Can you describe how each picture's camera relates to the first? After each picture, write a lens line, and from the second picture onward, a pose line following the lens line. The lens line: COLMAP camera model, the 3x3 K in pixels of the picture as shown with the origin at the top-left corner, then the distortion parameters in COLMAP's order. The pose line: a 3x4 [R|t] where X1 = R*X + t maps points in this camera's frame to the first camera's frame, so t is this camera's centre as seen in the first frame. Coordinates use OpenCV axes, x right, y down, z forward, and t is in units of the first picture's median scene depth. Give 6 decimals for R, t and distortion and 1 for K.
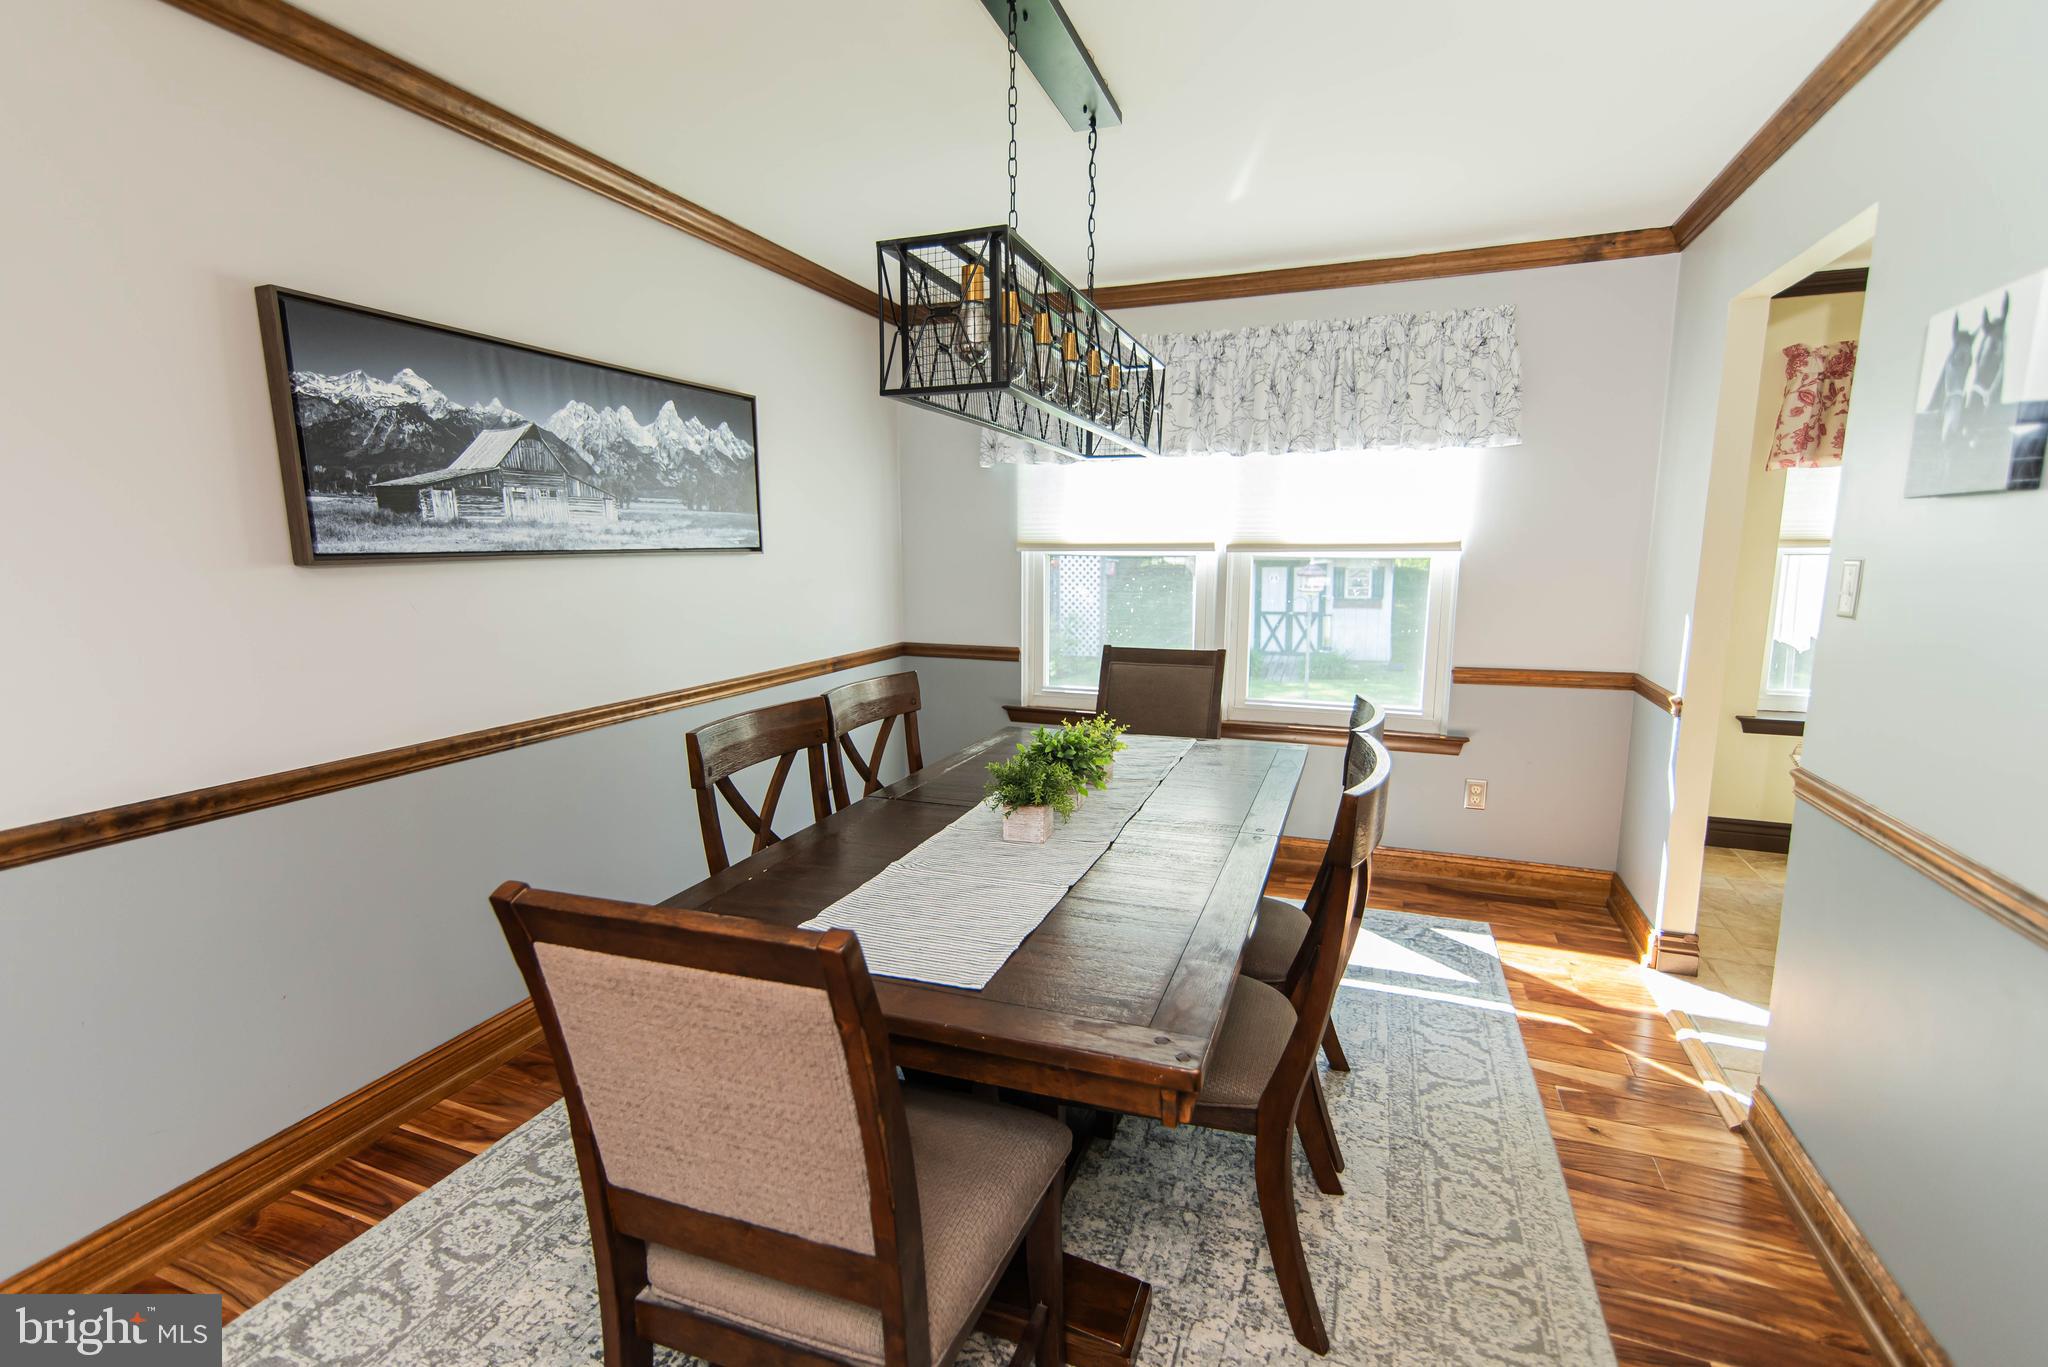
lens RADIAL K [[944.6, 0, 1021.8], [0, 944.6, 700.2], [0, 0, 1]] dist [0.002147, 0.000013]
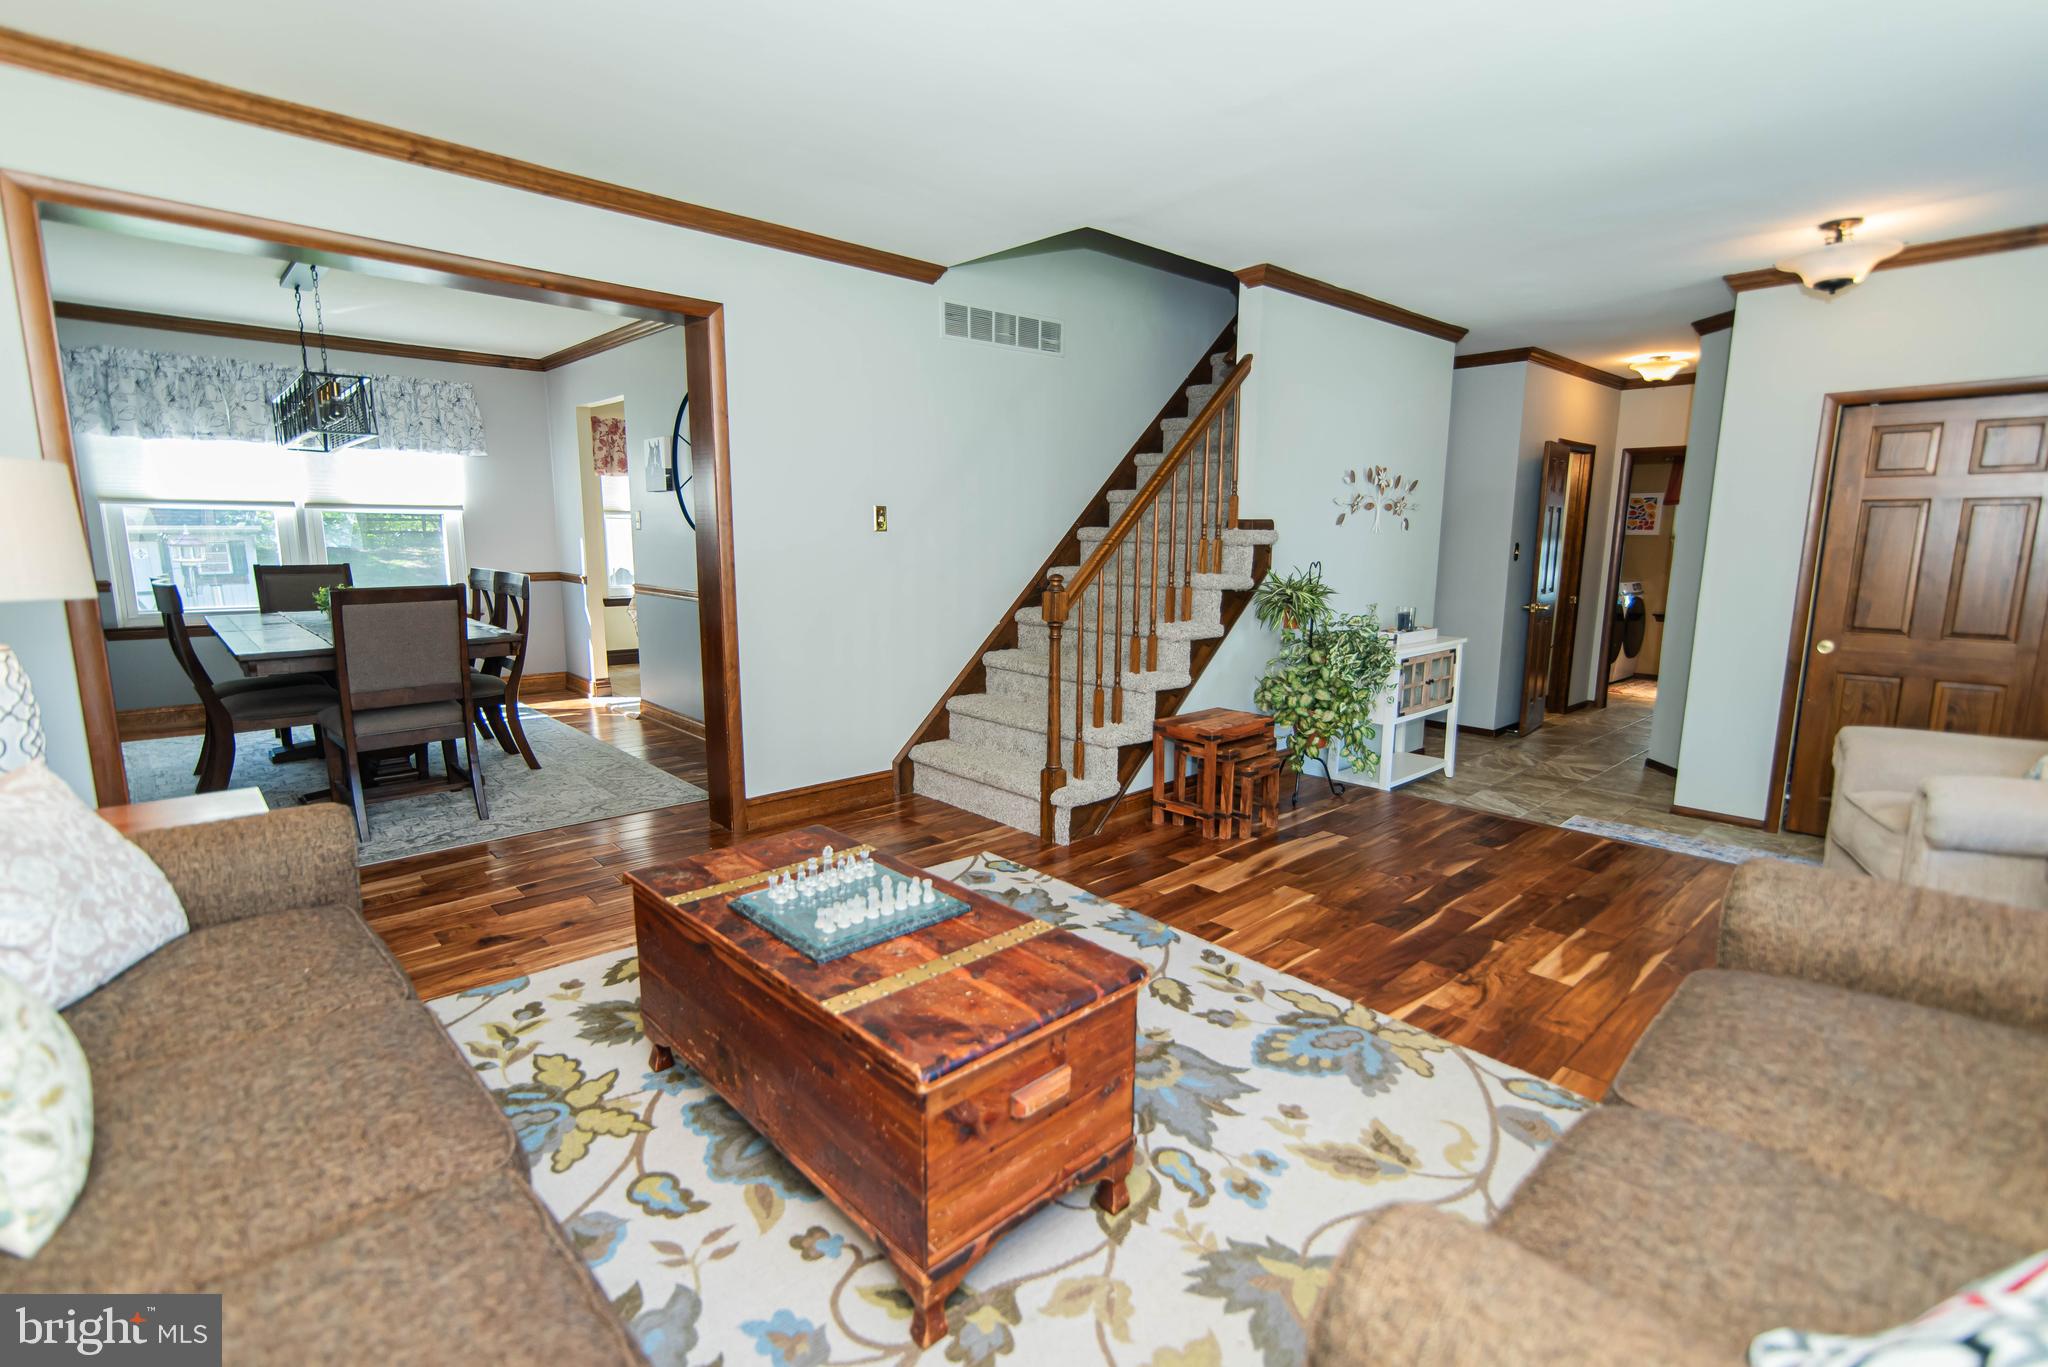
lens RADIAL K [[944.6, 0, 1025.4], [0, 944.6, 691.0], [0, 0, 1]] dist [0.002147, 0.000013]
pose [[0.445441, -0.141209, 0.884105, -0.636874], [0.136968, 0.986608, 0.088572, 0.155704], [-0.884772, 0.081641, 0.458817, -0.693748]]
